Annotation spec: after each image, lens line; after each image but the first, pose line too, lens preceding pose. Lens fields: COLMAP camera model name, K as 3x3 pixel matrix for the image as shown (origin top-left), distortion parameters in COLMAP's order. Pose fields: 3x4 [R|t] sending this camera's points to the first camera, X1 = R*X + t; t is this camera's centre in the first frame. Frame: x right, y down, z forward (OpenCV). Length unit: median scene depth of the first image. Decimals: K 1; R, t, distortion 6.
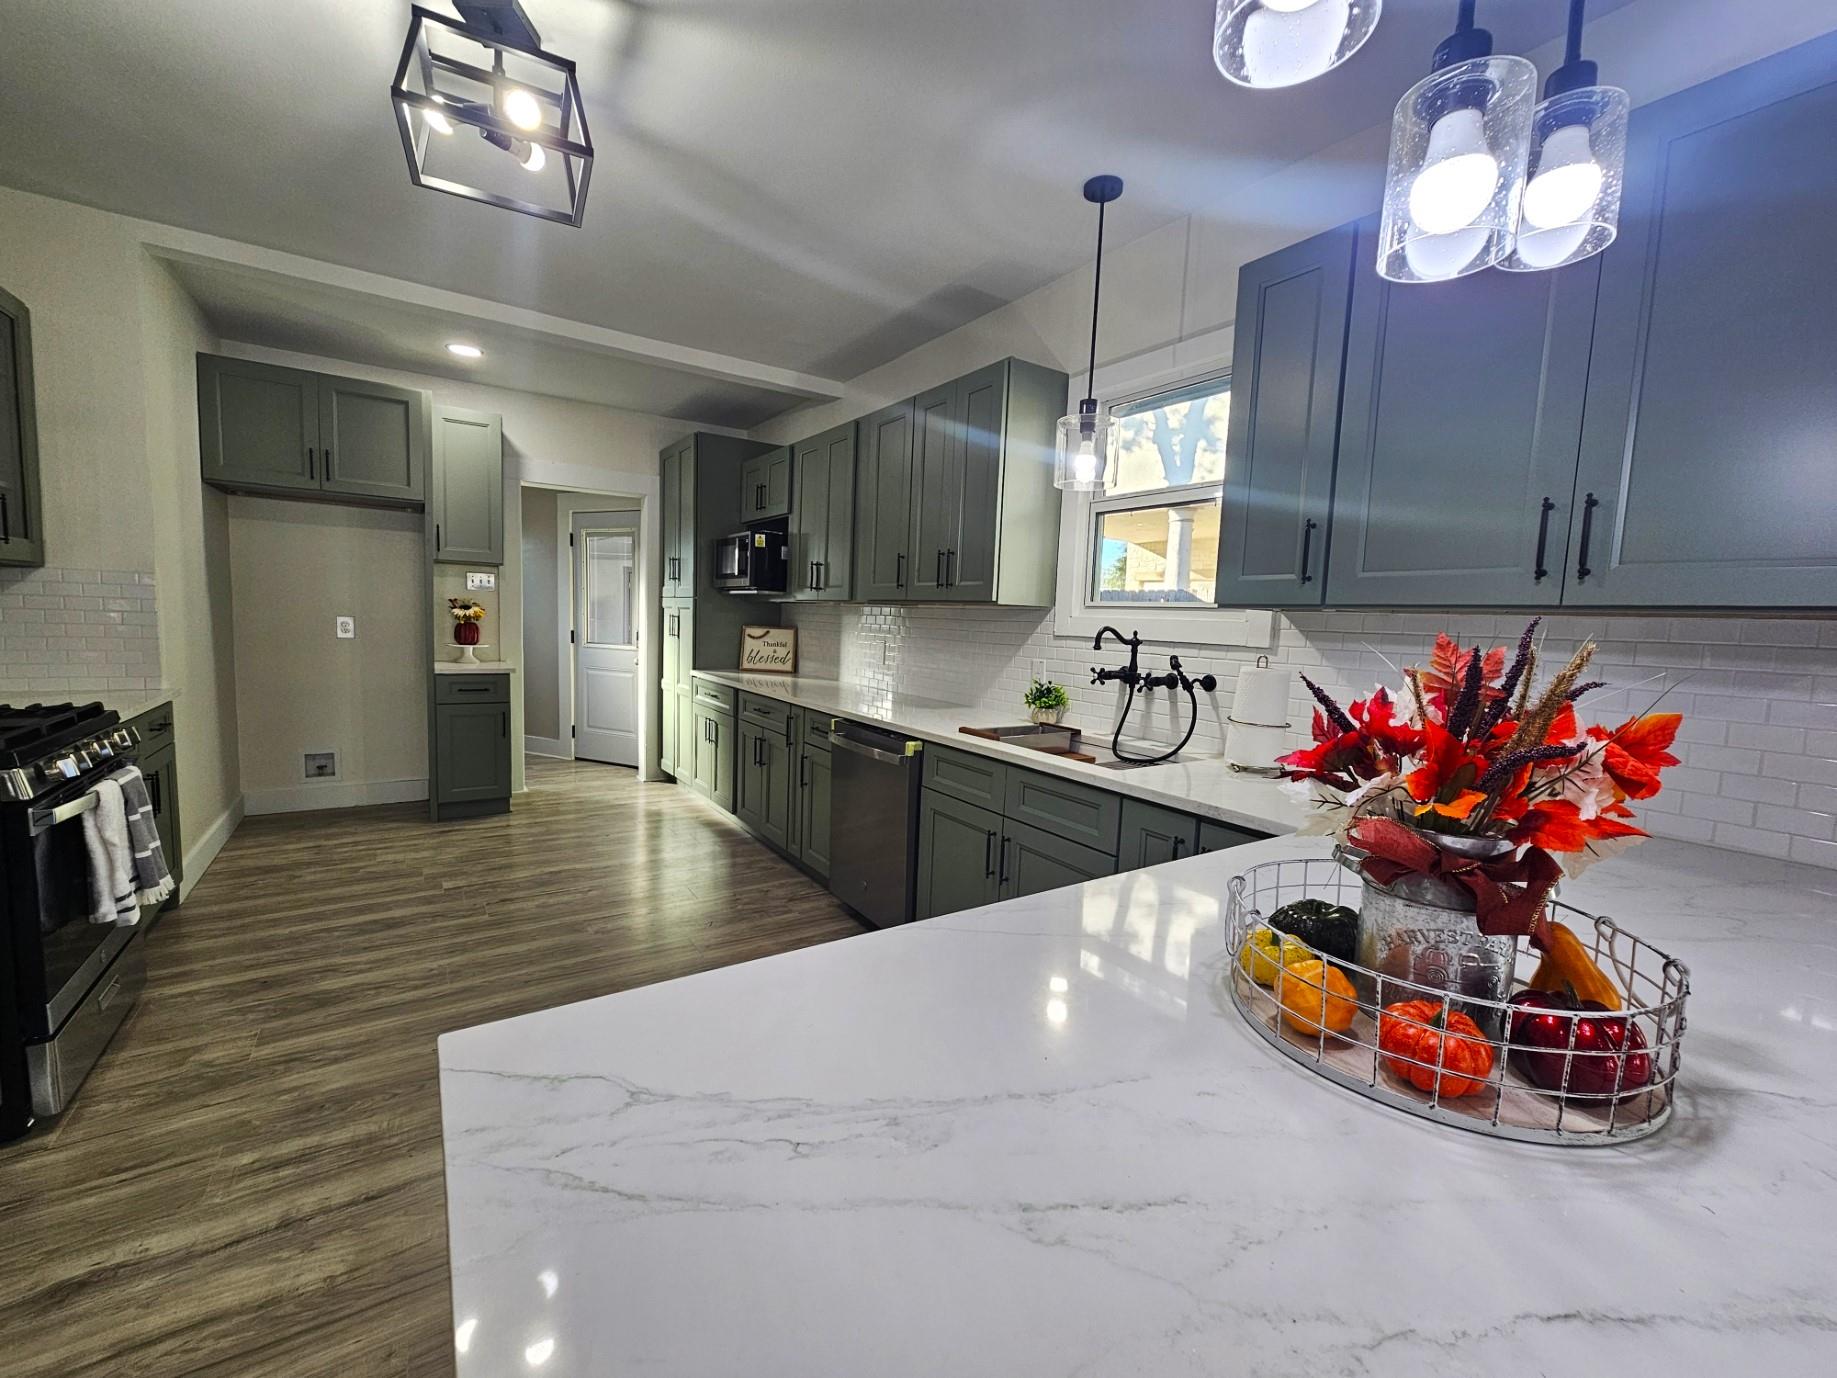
lens RADIAL K [[749.3, 0, 908.1], [0, 749.3, 692.1], [0, 0, 1]] dist [-0.004422, 0.003156]
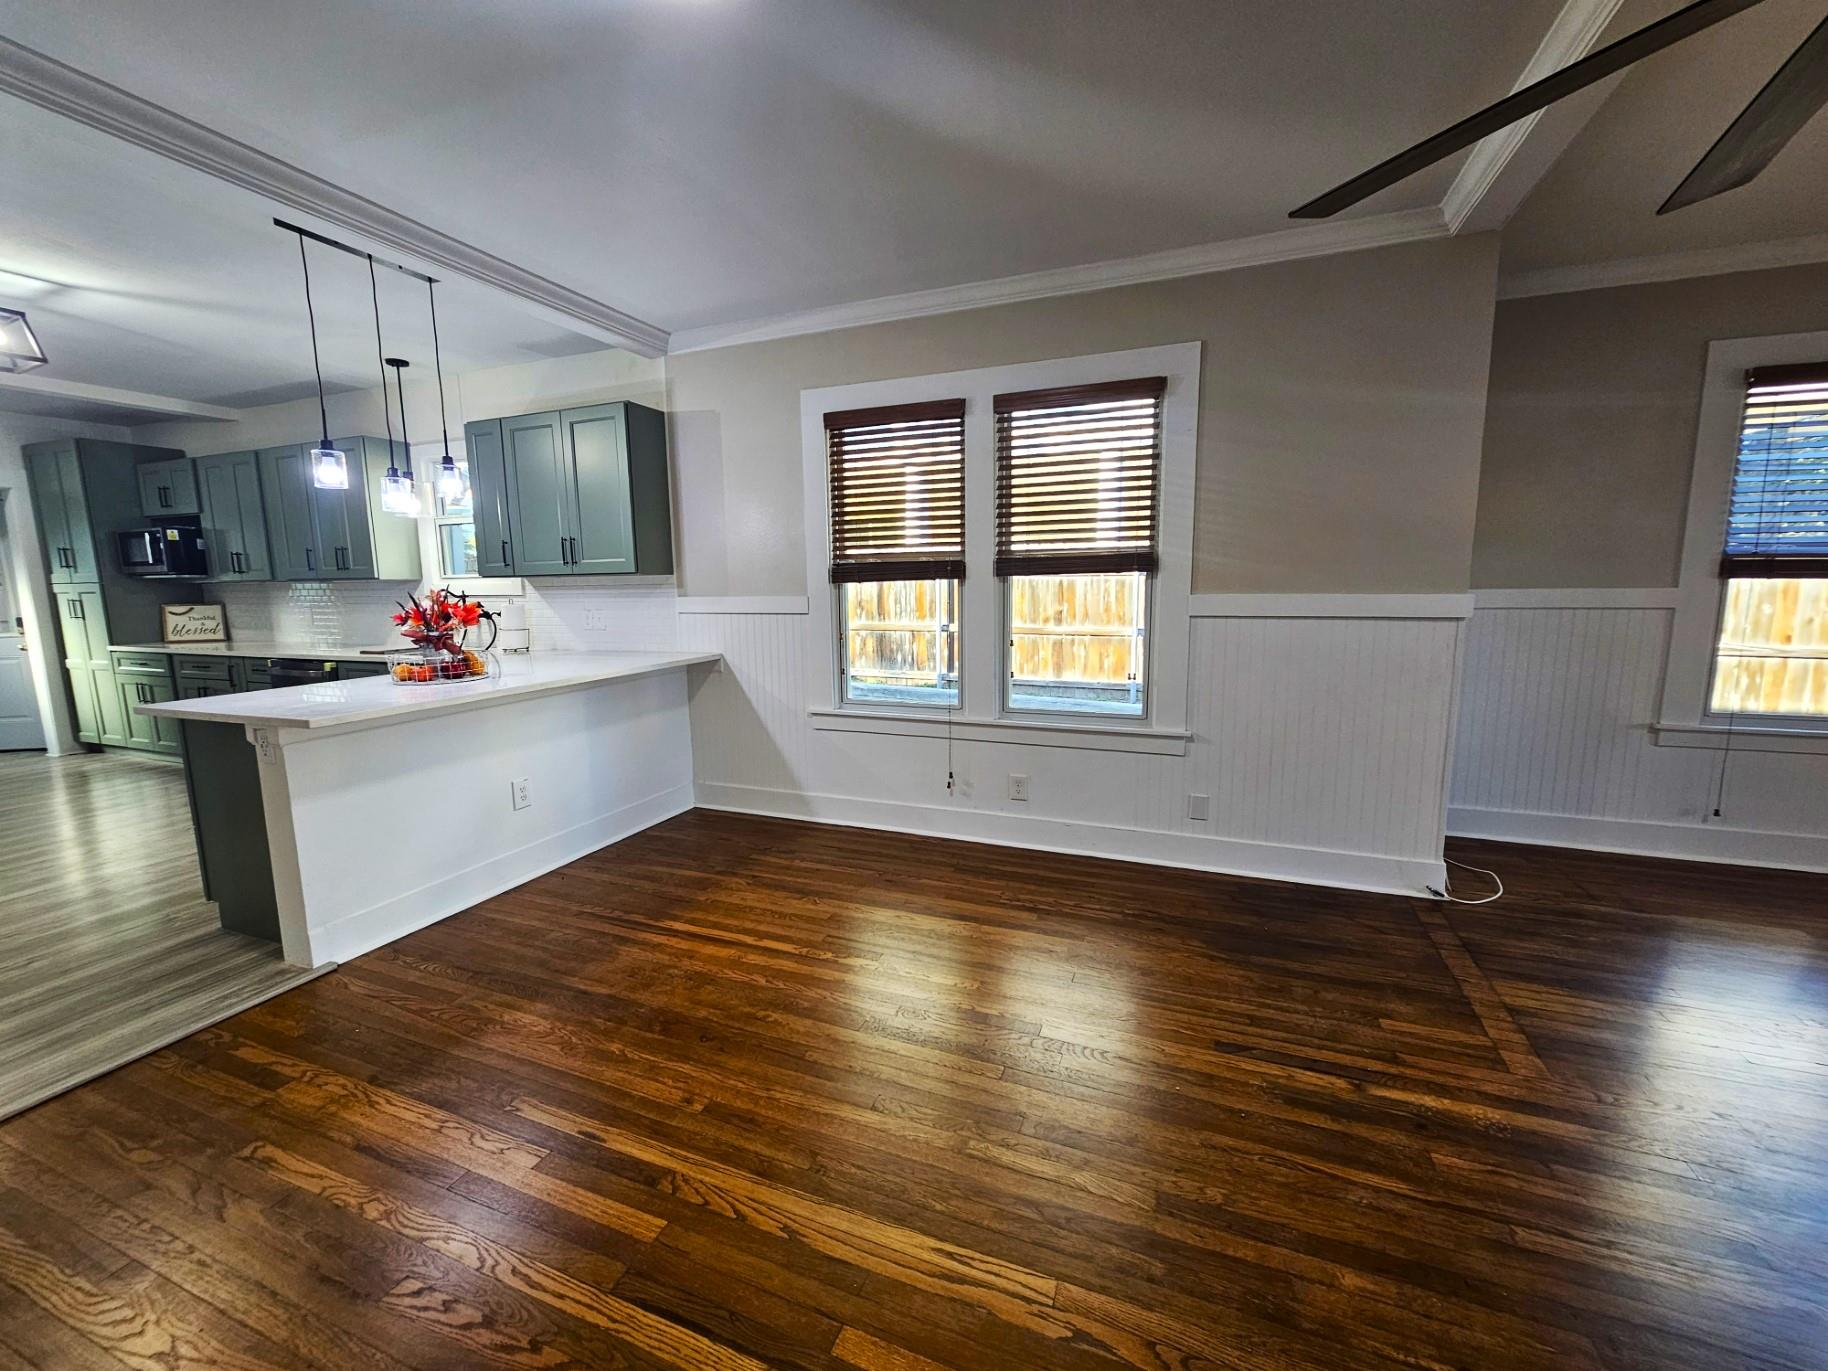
lens RADIAL K [[745.6, 0, 905.5], [0, 745.6, 689.0], [0, 0, 1]] dist [-0.004422, 0.003156]
pose [[0.823470, -0.131790, 0.551841, 0.101309], [0.102581, 0.991202, 0.083644, 0.083727], [-0.558009, -0.012270, 0.829744, -0.808542]]
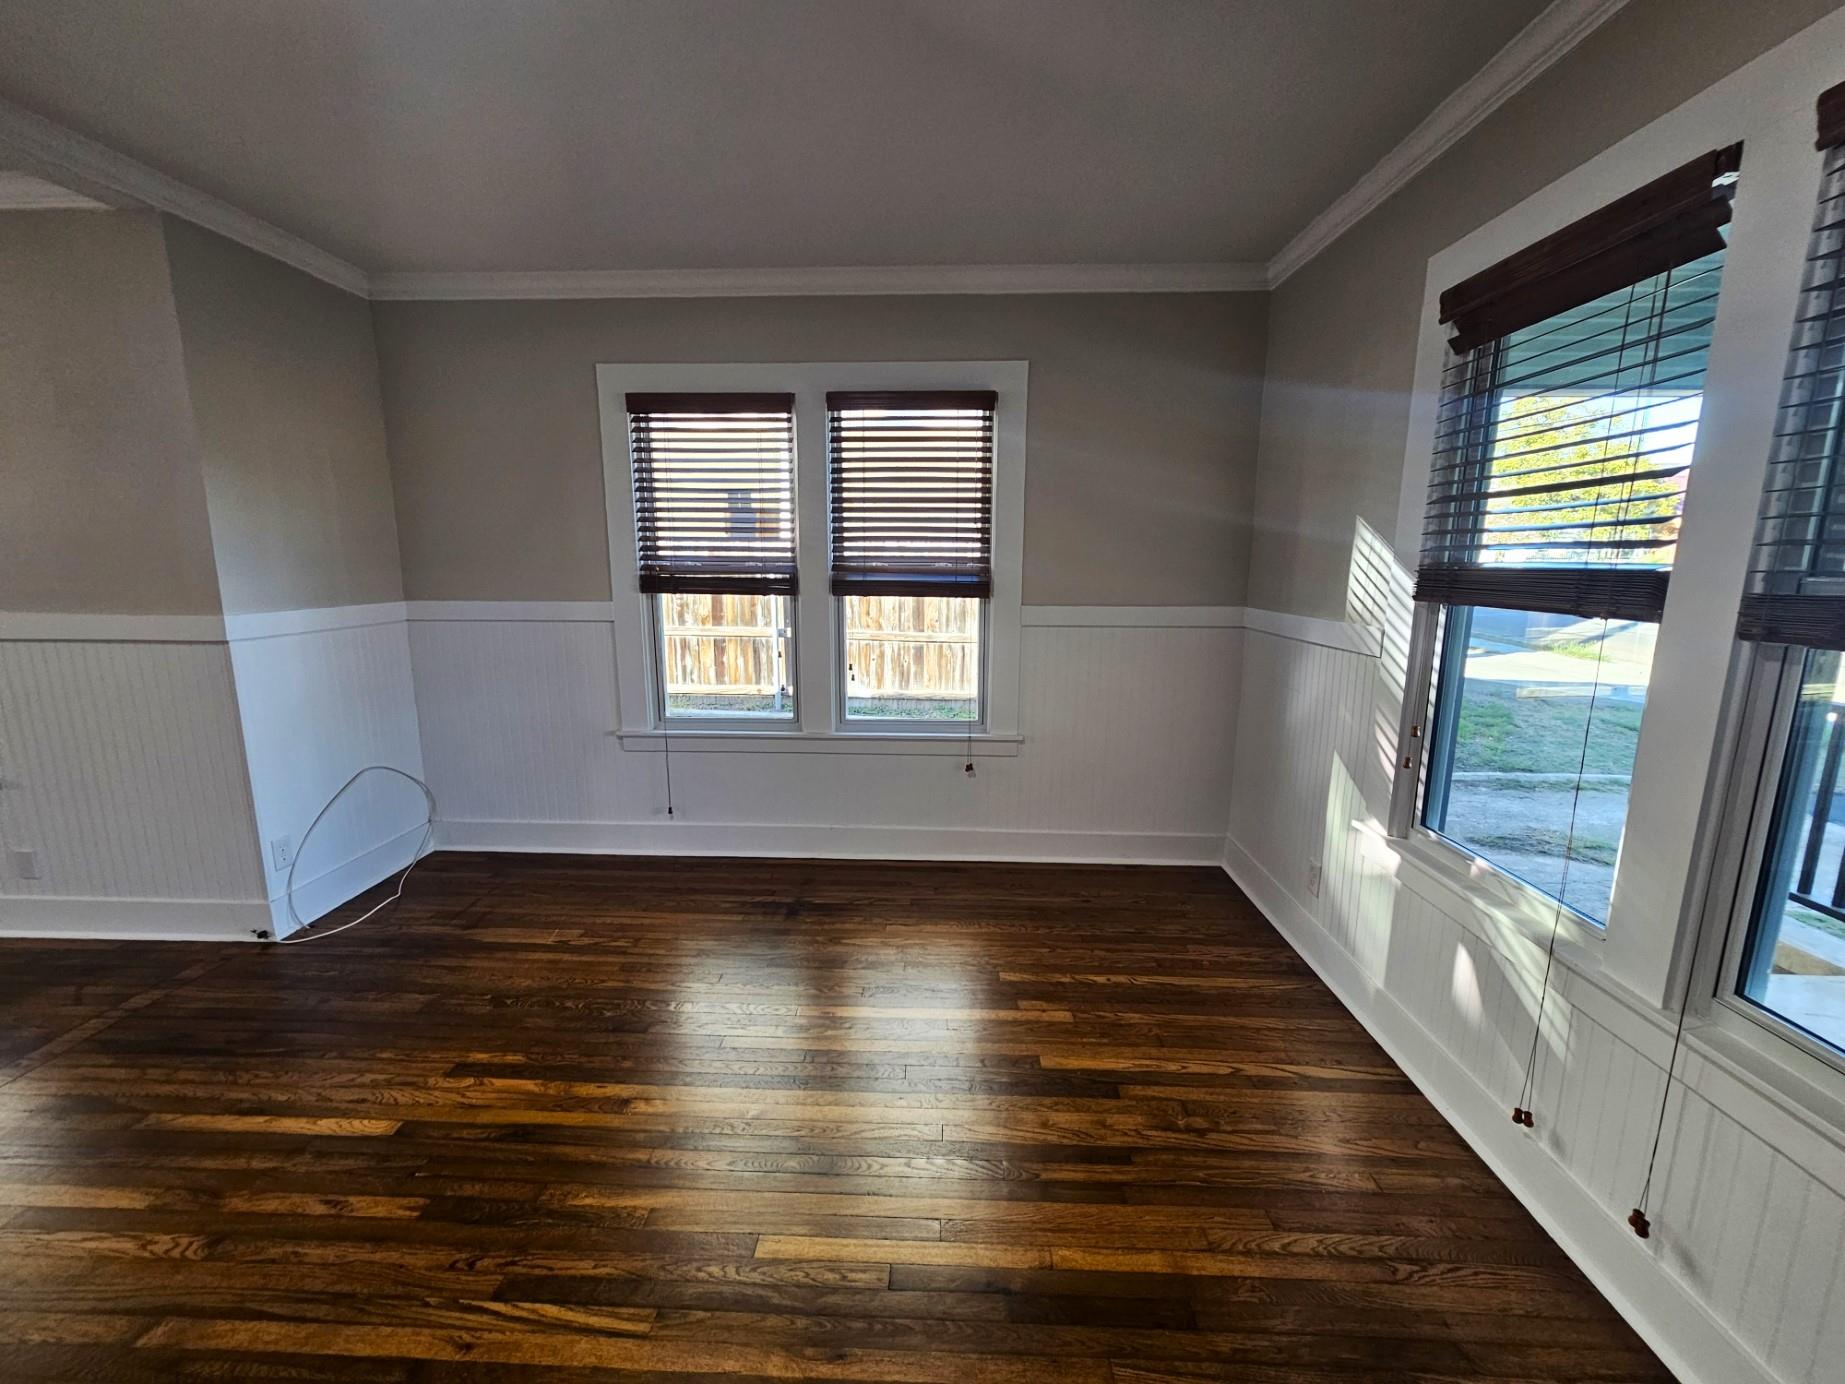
lens RADIAL K [[752.5, 0, 910.2], [0, 752.5, 689.4], [0, 0, 1]] dist [-0.004422, 0.003156]
pose [[0.584298, -0.174687, 0.792515, 0.817515], [0.105243, 0.984622, 0.139439, 0.149912], [-0.804686, 0.001933, 0.593697, -1.433550]]
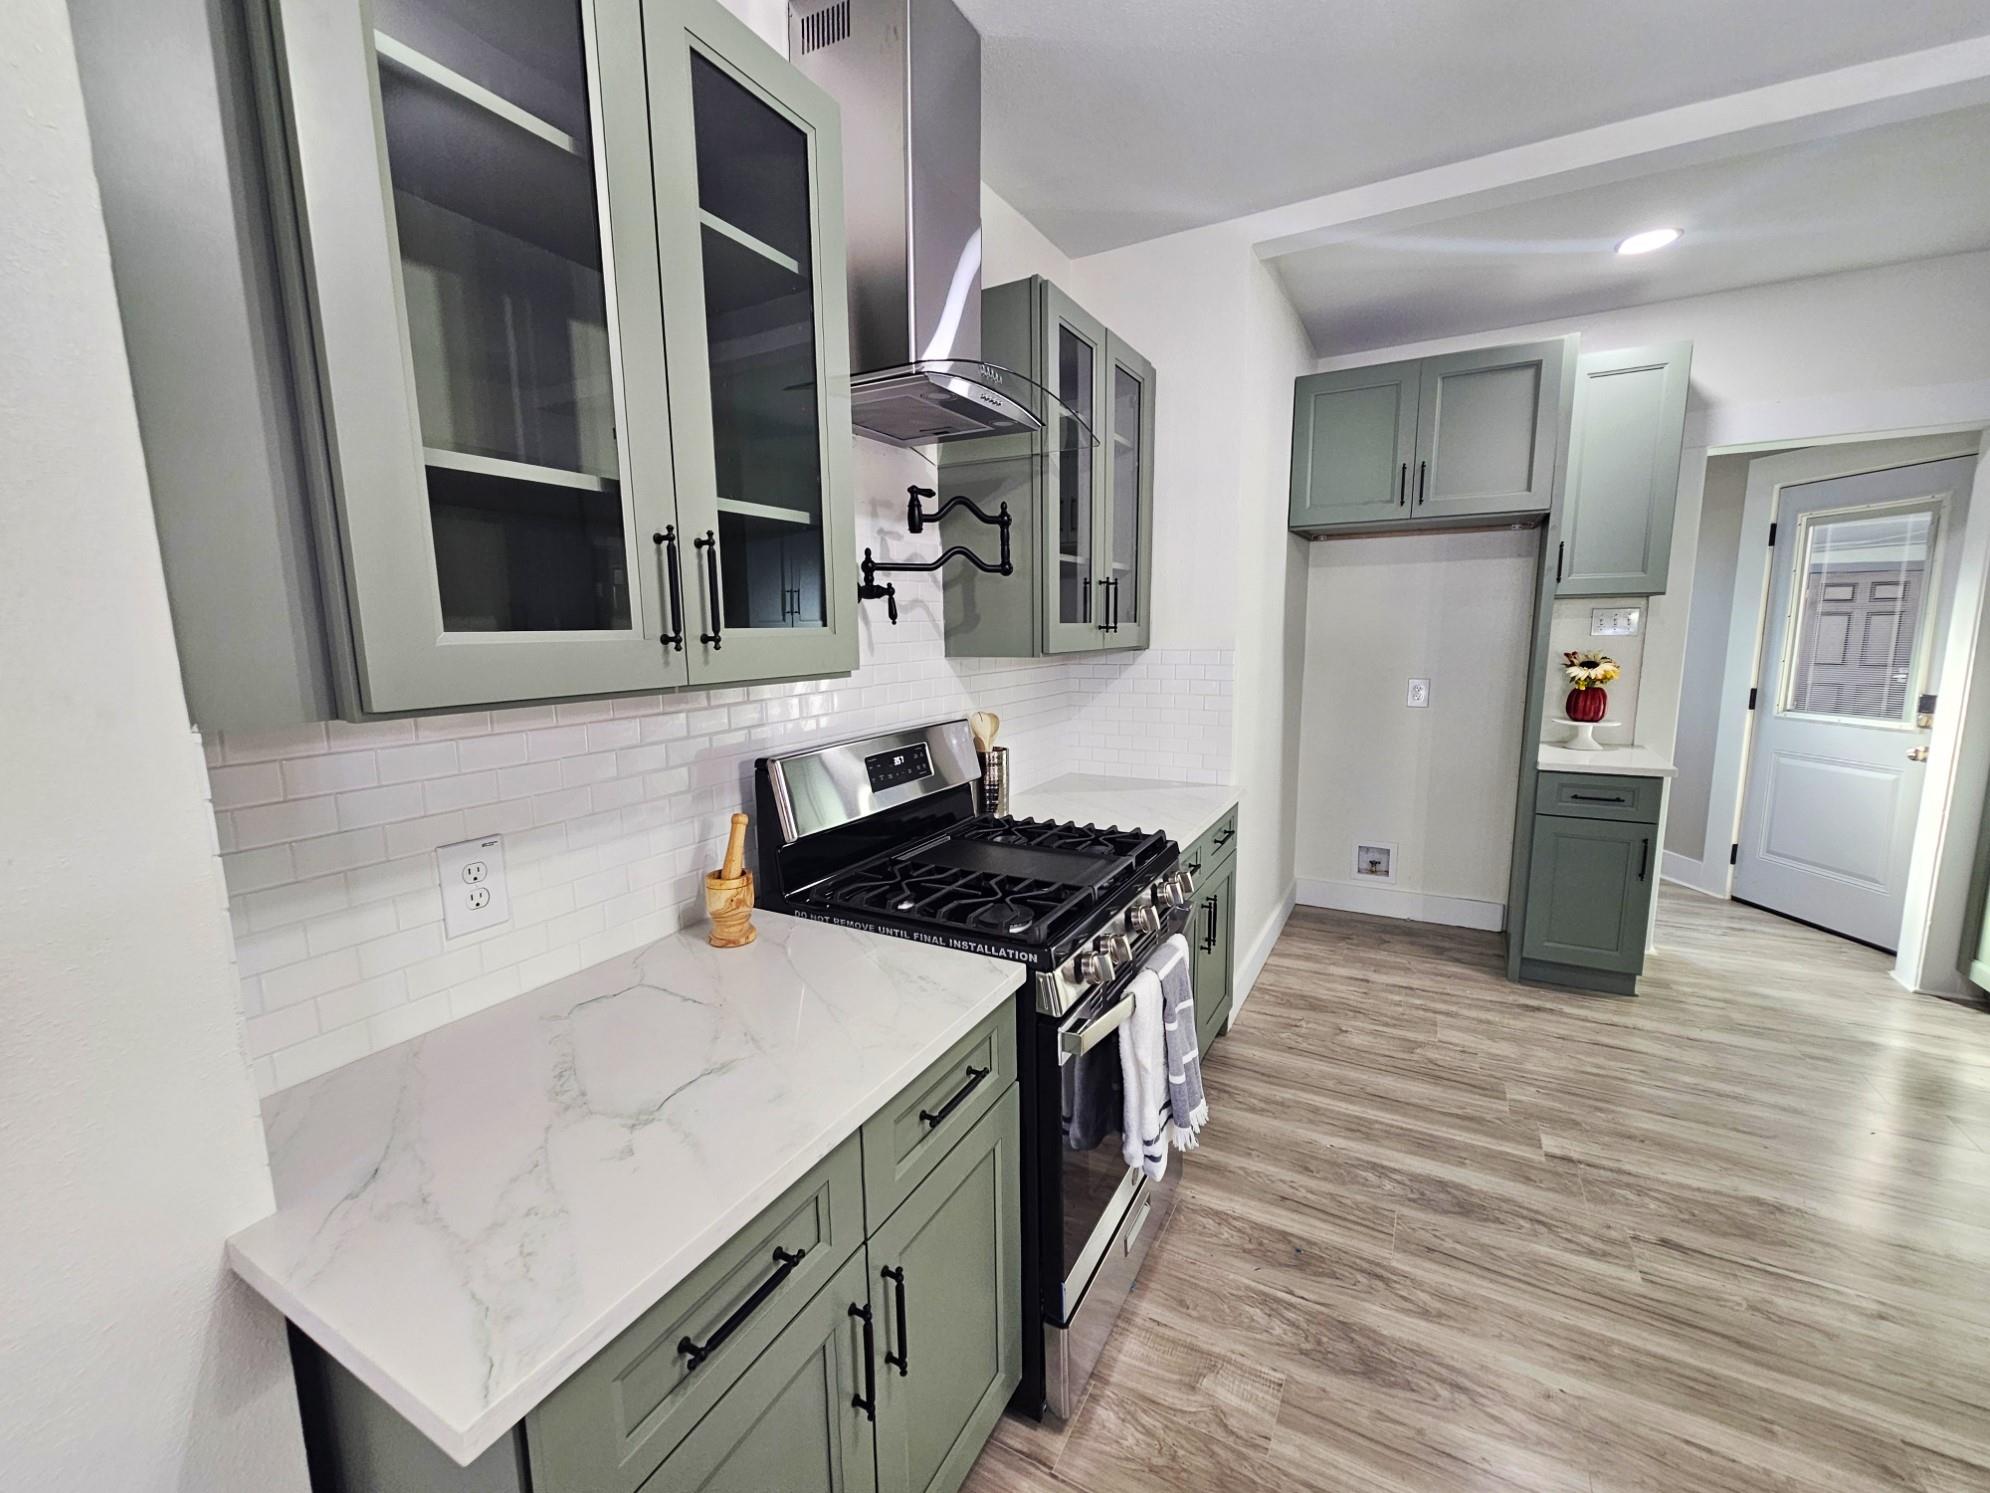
lens RADIAL K [[811.7, 0, 993.7], [0, 811.7, 754.9], [0, 0, 1]] dist [-0.004422, 0.003156]
pose [[0.458768, 0.090353, -0.883951, -0.236878], [-0.053201, 0.995825, 0.074177, -0.071632], [0.886962, 0.012997, 0.461659, 0.256503]]
